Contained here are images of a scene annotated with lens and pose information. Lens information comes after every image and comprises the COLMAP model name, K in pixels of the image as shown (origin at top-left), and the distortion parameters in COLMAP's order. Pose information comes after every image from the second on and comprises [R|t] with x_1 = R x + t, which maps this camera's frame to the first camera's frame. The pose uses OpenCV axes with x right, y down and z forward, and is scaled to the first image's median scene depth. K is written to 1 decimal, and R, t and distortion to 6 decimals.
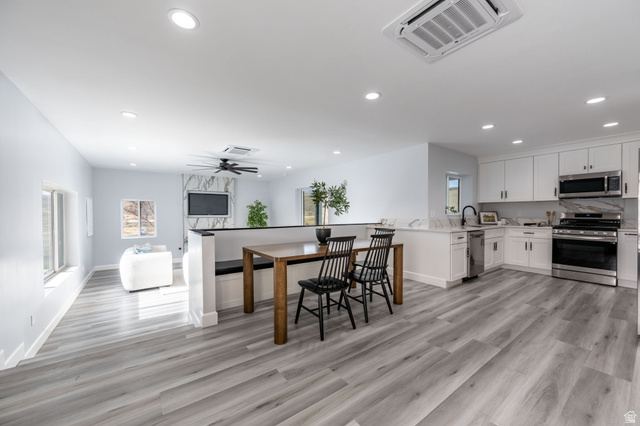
lens RADIAL K [[254.1, 0, 319.8], [0, 254.1, 214.7], [0, 0, 1]] dist [0.000924, -0.000096]
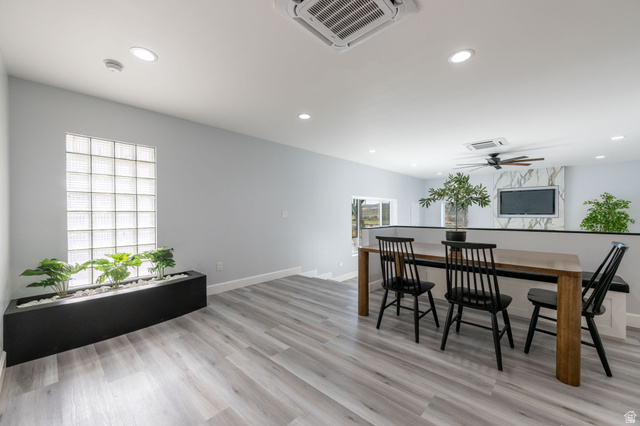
lens RADIAL K [[254.1, 0, 324.5], [0, 254.1, 213.8], [0, 0, 1]] dist [0.000924, -0.000096]
pose [[0.192763, 0.003647, -0.981238, 1.190283], [-0.002716, 0.999991, 0.003183, -0.007866], [0.981242, 0.002052, 0.192772, 0.633951]]
